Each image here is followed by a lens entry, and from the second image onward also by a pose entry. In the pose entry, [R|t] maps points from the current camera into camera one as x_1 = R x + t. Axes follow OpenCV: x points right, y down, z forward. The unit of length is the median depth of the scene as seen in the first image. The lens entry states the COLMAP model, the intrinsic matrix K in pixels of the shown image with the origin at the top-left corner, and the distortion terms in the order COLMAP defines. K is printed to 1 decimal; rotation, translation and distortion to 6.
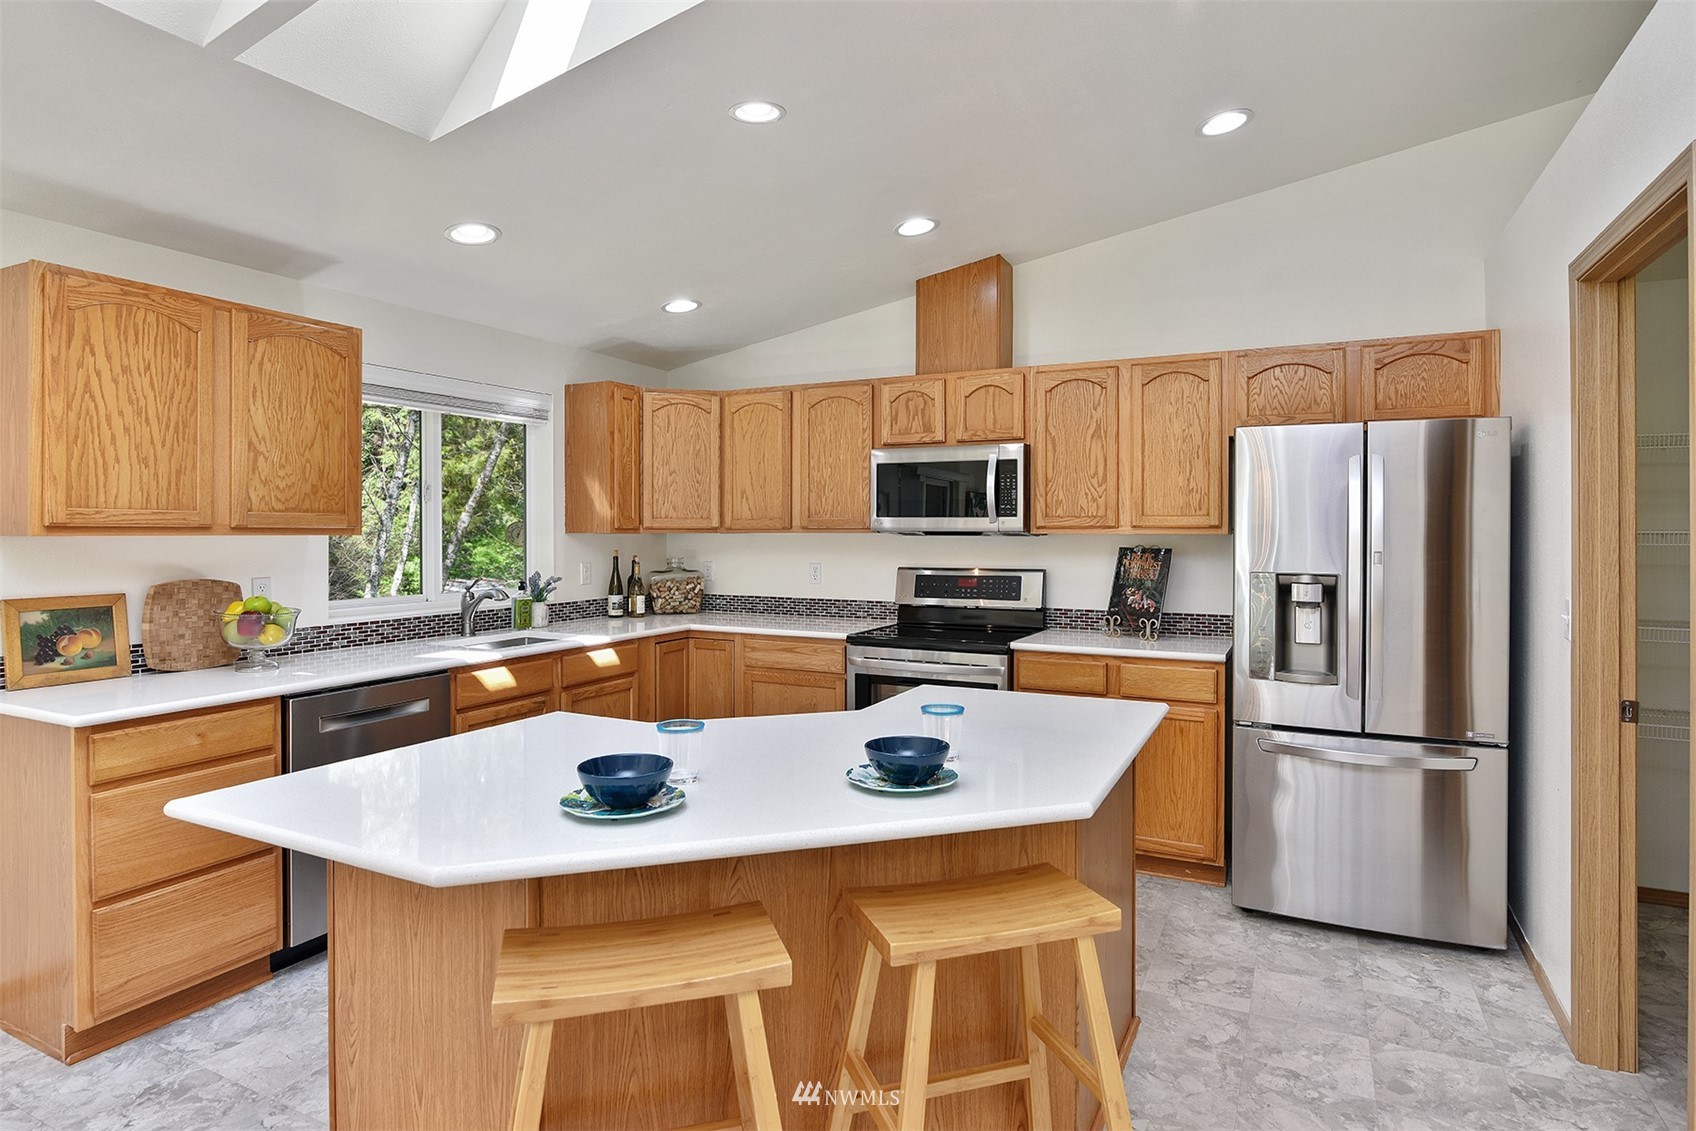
lens RADIAL K [[924.5, 0, 852.3], [0, 924.5, 535.3], [0, 0, 1]] dist [-0.007550, -0.000683]
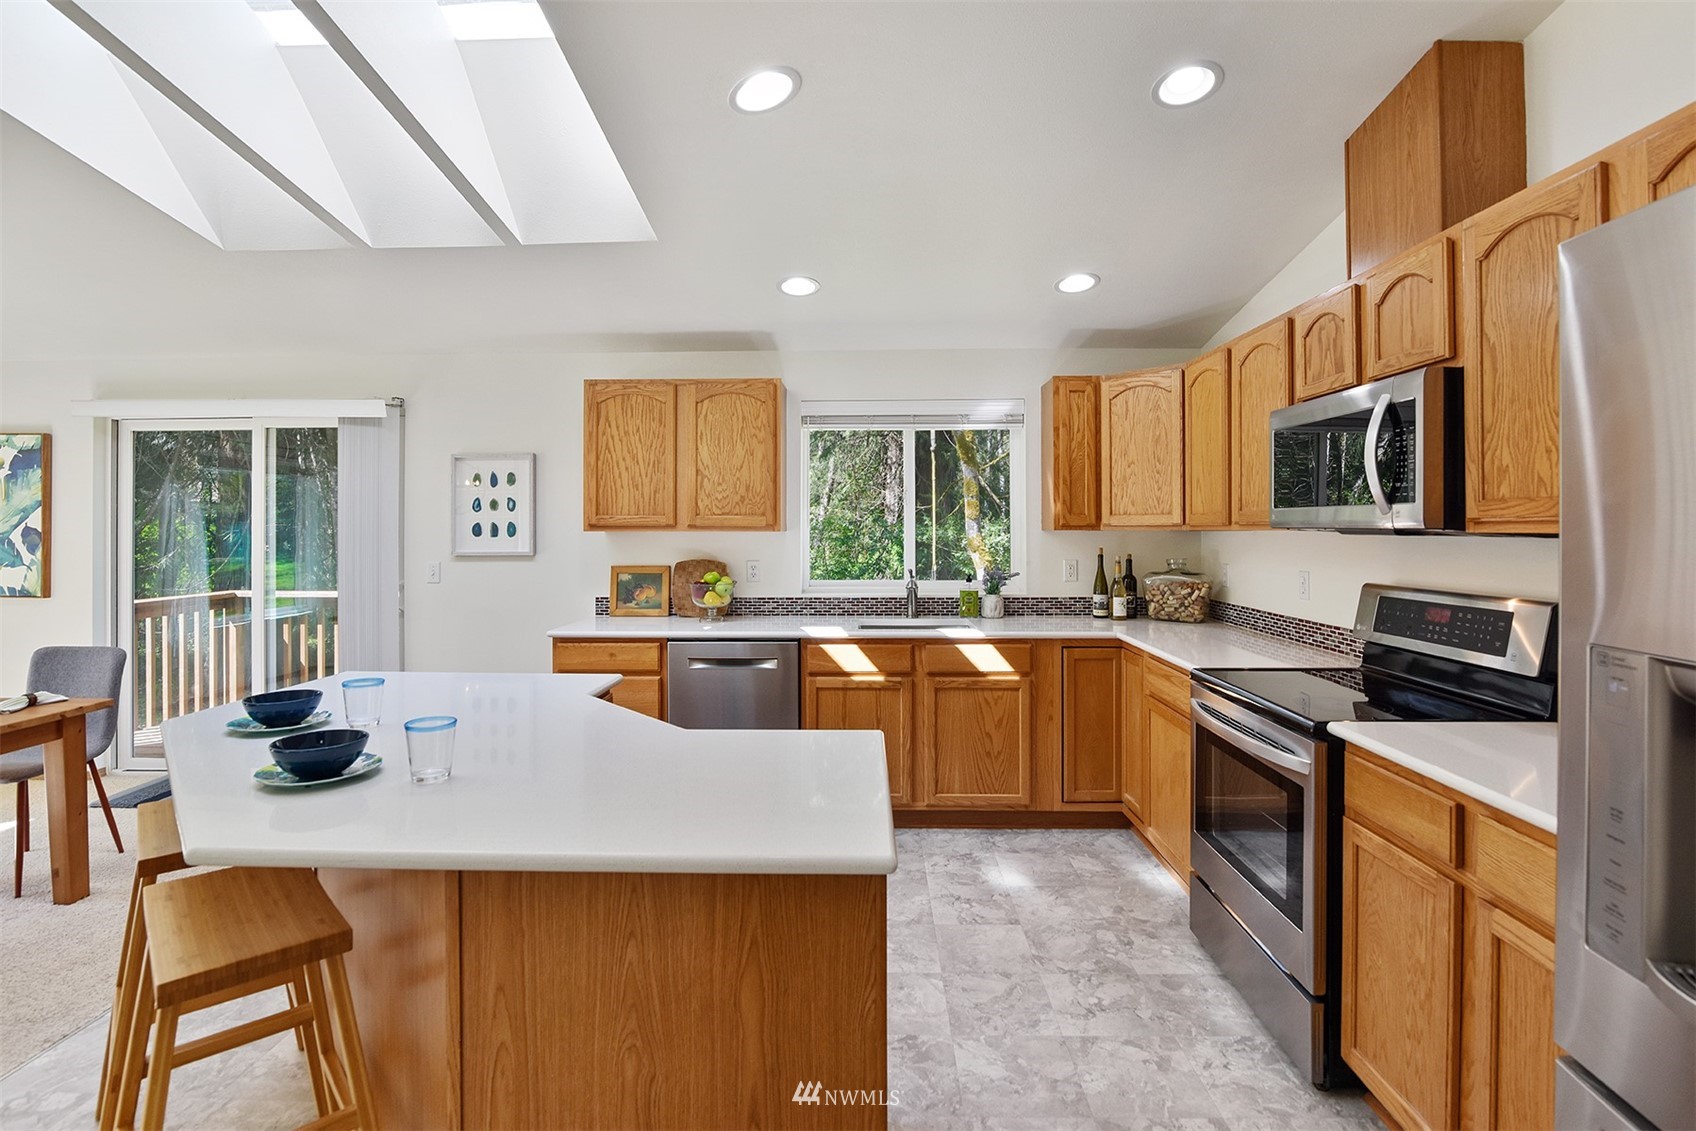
lens RADIAL K [[796.1, 0, 849.2], [0, 796.1, 526.4], [0, 0, 1]] dist [-0.014952, -0.000168]
pose [[0.427033, -0.002629, -0.904232, 0.451551], [-0.003261, 0.999985, -0.004448, -0.002218], [0.904230, 0.004848, 0.427018, 0.480020]]
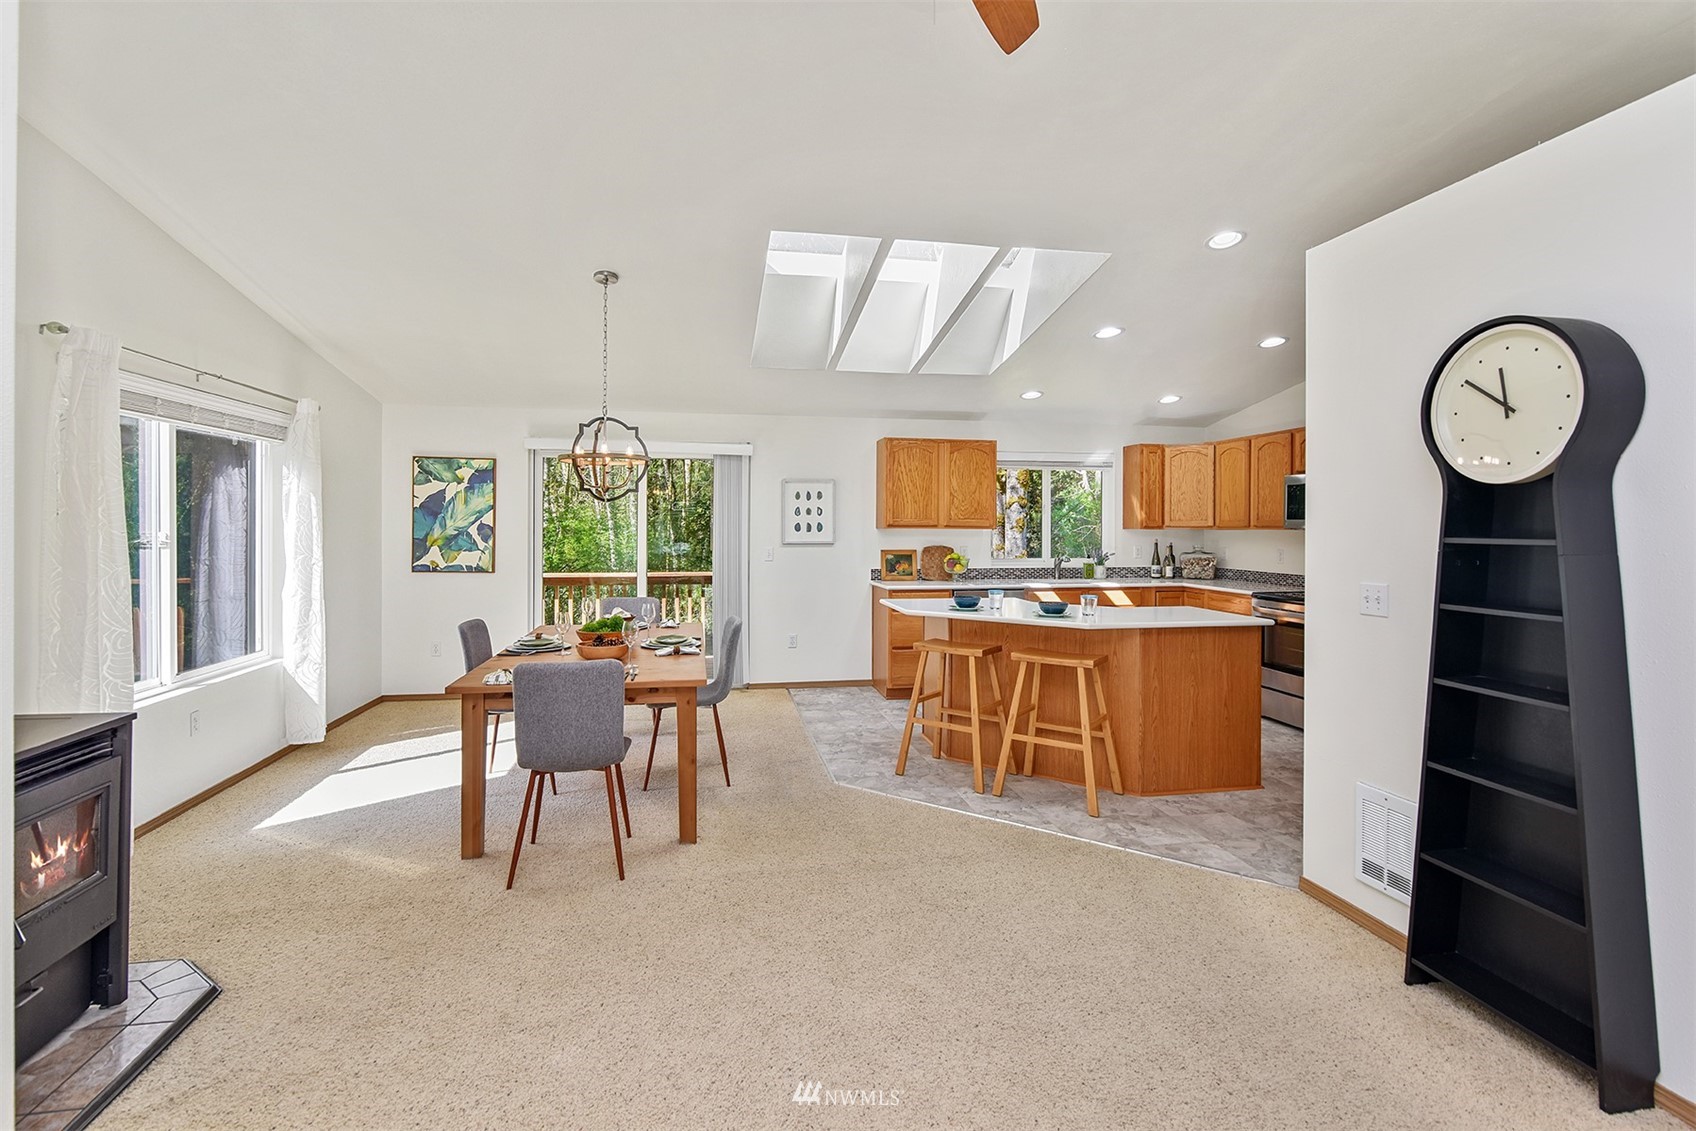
lens RADIAL K [[800.2, 0, 843.6], [0, 800.2, 523.4], [0, 0, 1]] dist [-0.002774, 0.000010]
pose [[0.602882, -0.000621, -0.797830, 0.680617], [-0.008288, 0.999941, -0.007041, 0.002282], [0.797787, 0.010857, 0.602841, -0.419776]]
